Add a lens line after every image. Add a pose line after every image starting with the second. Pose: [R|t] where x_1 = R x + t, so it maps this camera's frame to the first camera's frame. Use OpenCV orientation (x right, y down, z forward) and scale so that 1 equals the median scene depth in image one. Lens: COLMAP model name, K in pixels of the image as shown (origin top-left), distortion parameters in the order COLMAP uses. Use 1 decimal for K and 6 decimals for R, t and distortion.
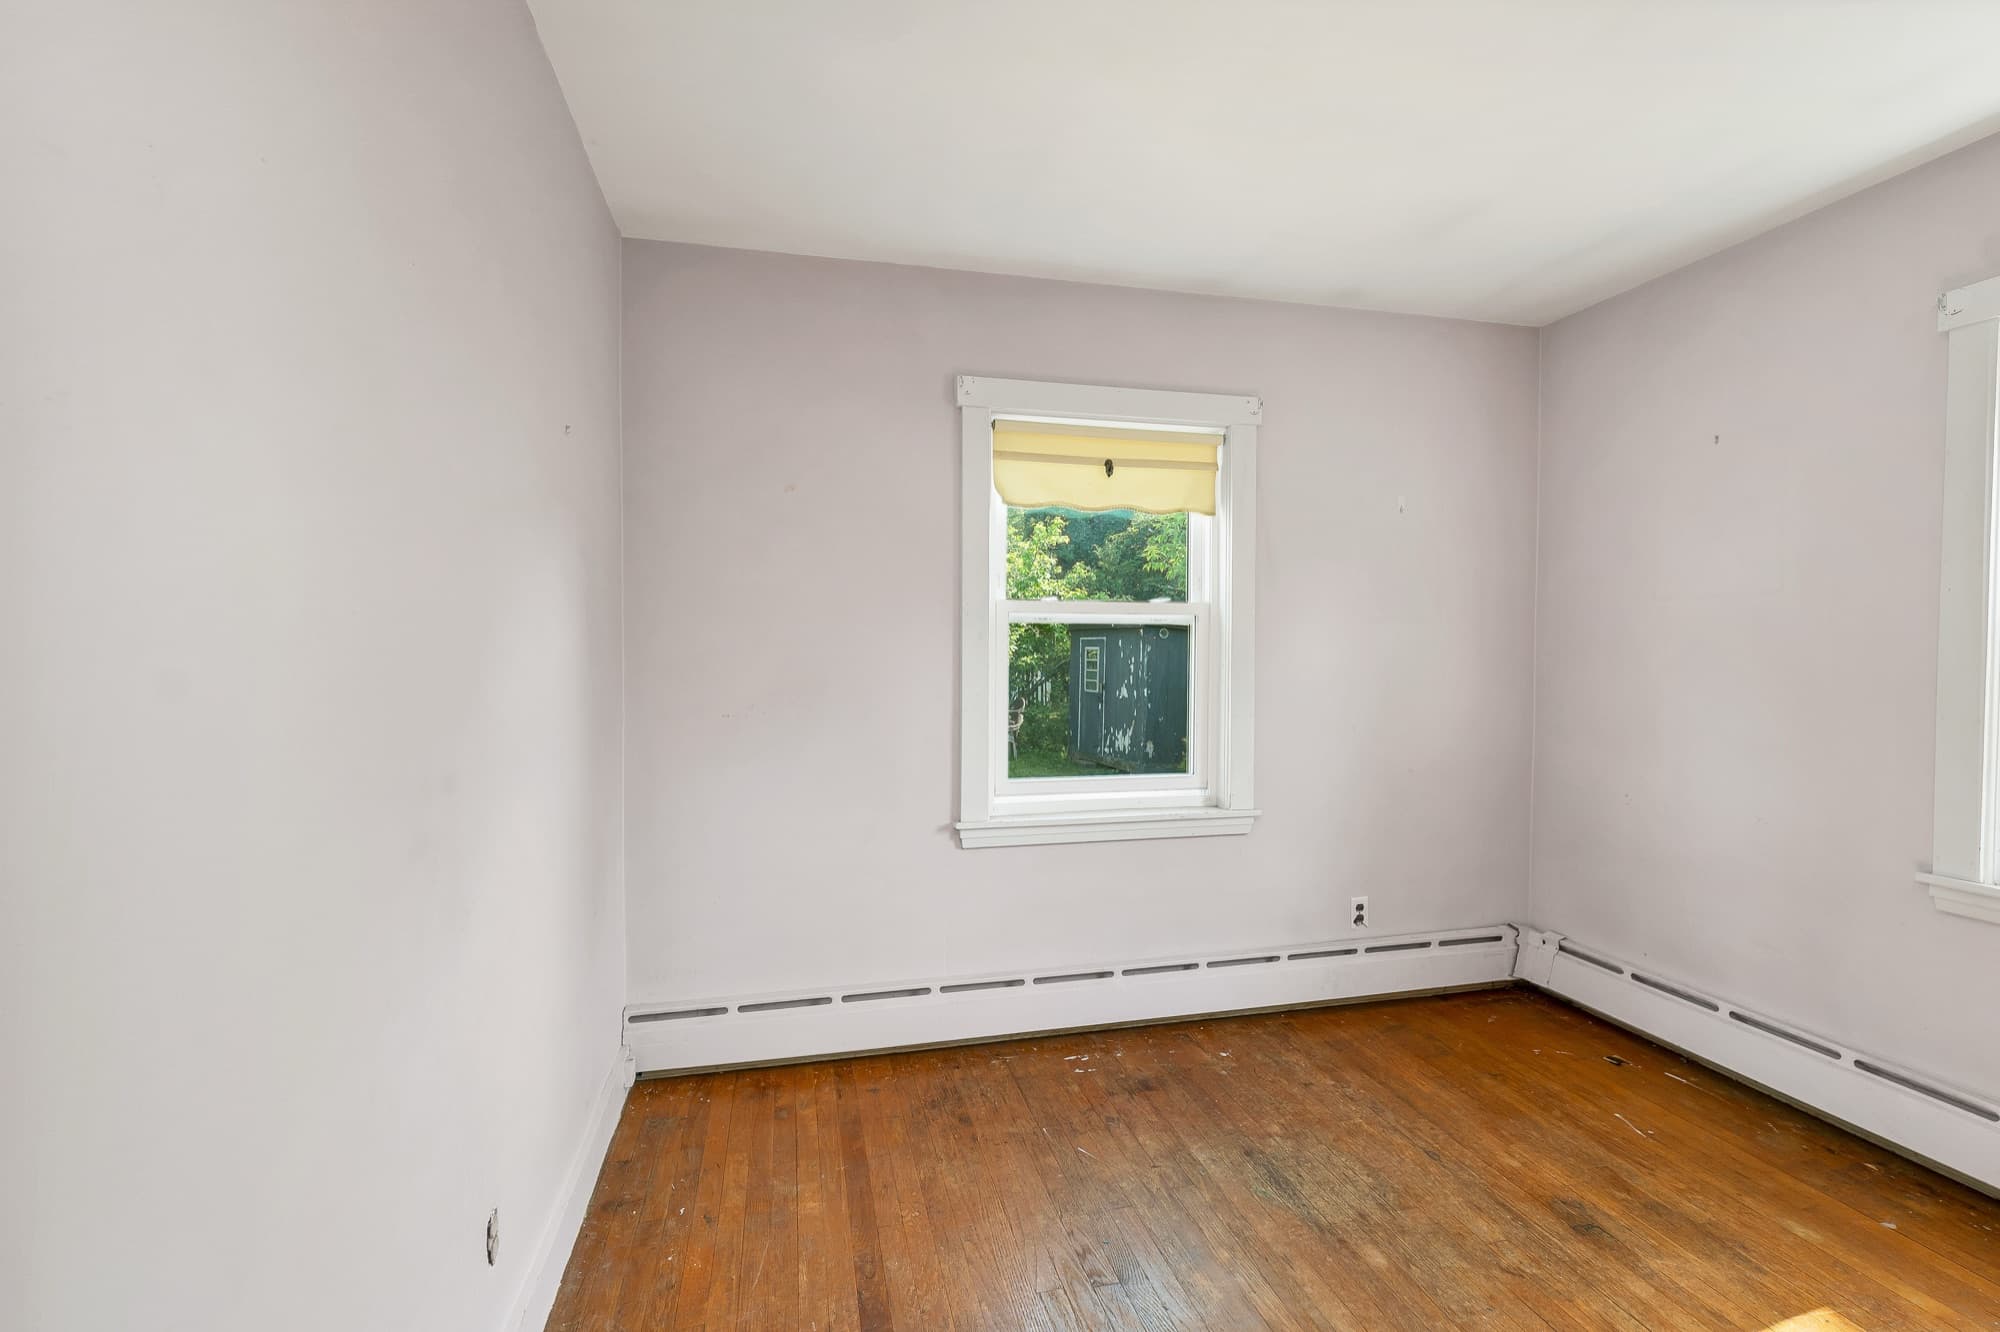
lens RADIAL K [[854.9, 0, 1006.1], [0, 854.9, 662.9], [0, 0, 1]] dist [0.003426, 0.000024]
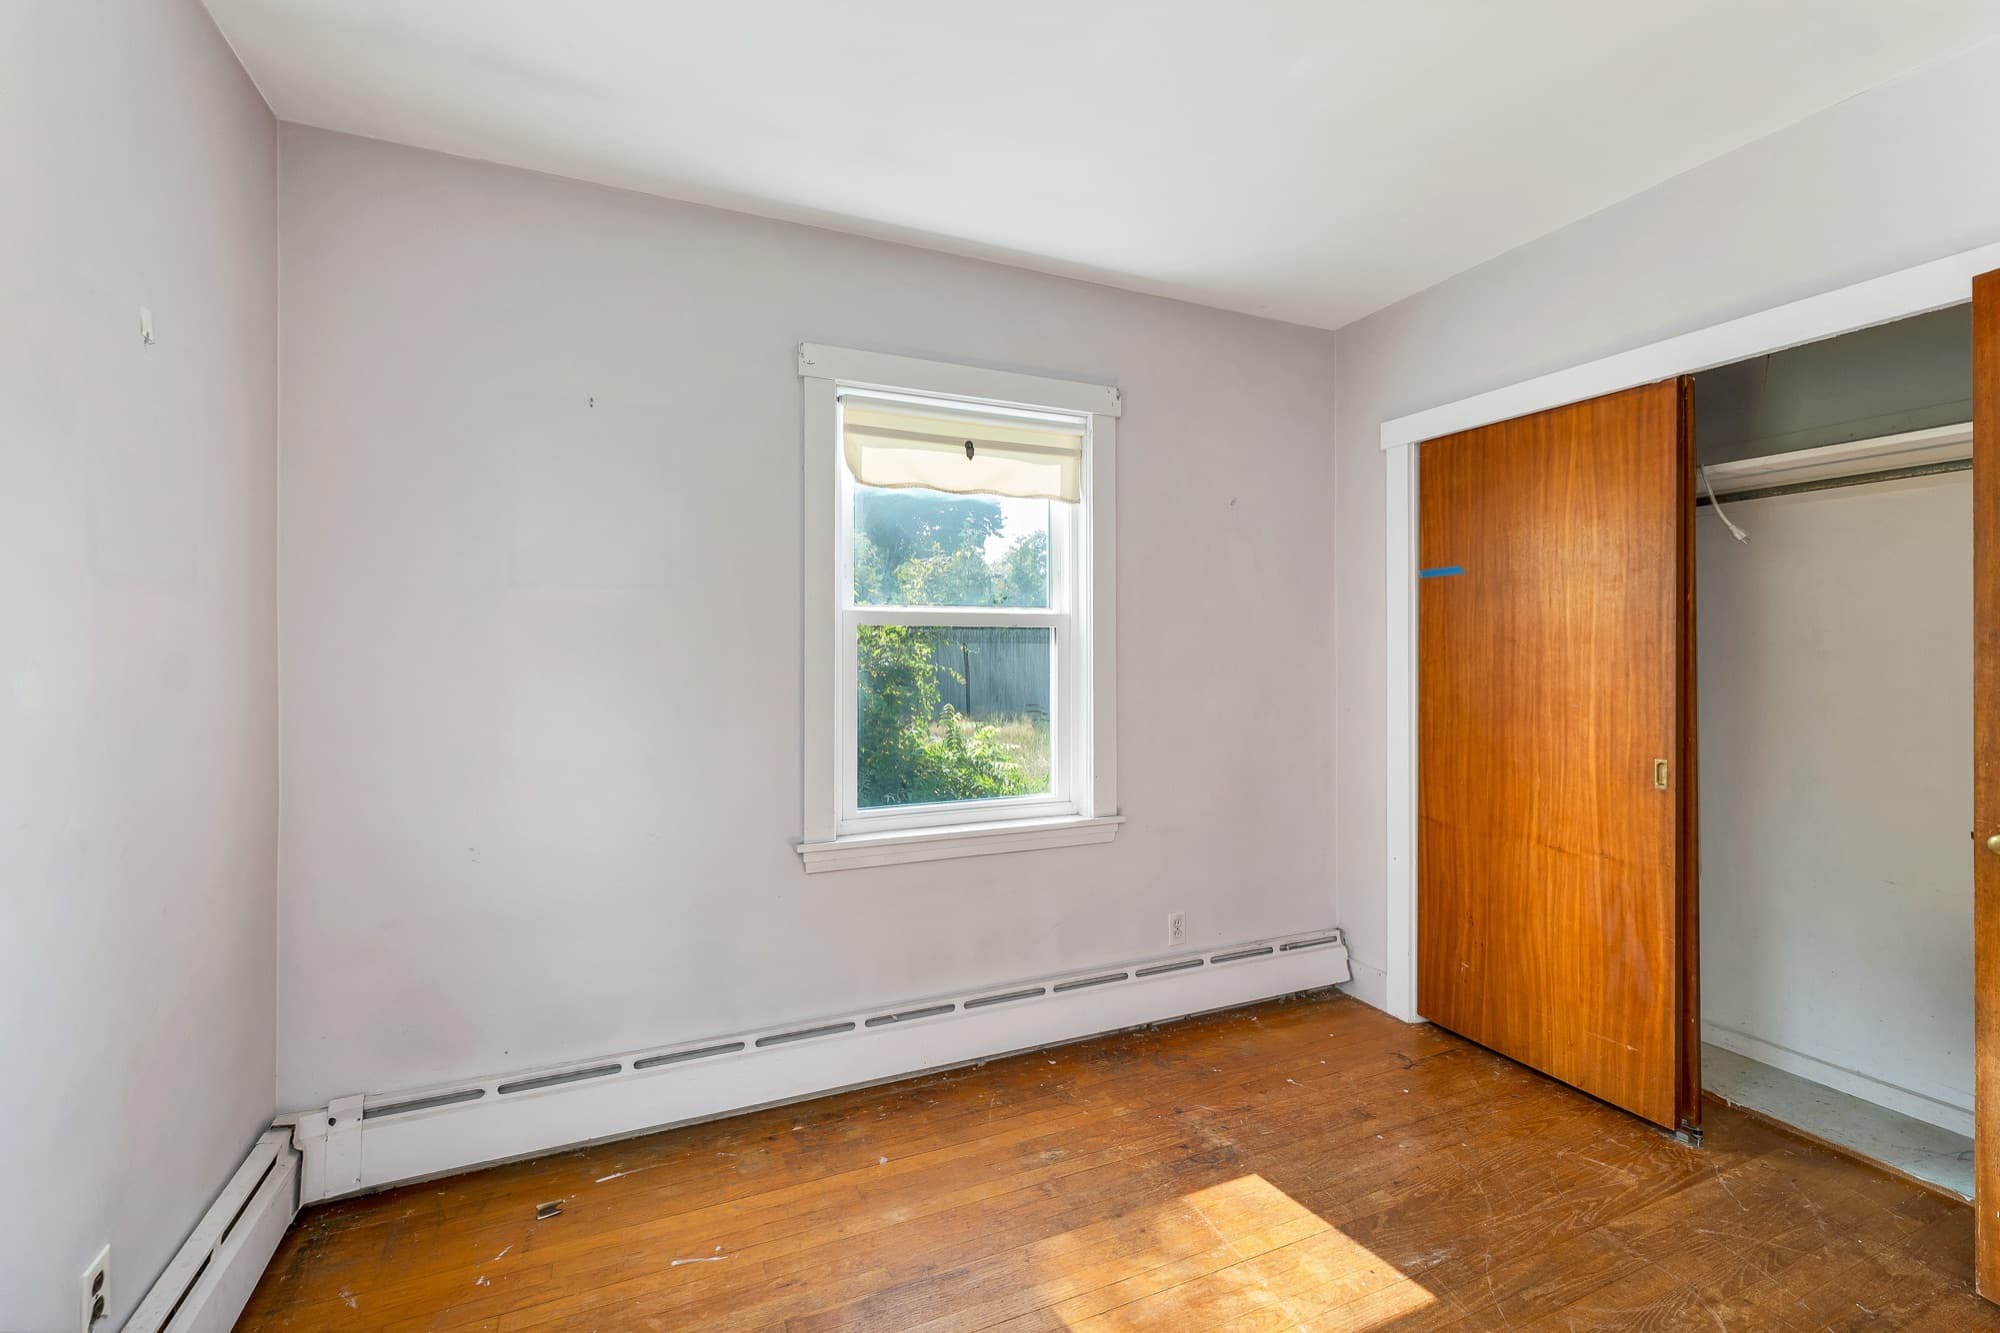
lens RADIAL K [[854.9, 0, 989.7], [0, 854.9, 638.3], [0, 0, 1]] dist [0.003426, 0.000024]
pose [[-0.166545, 0.003620, 0.986027, -0.095334], [0.012228, 0.999924, -0.001605, -0.024433], [-0.985958, 0.011790, -0.166577, 0.948431]]
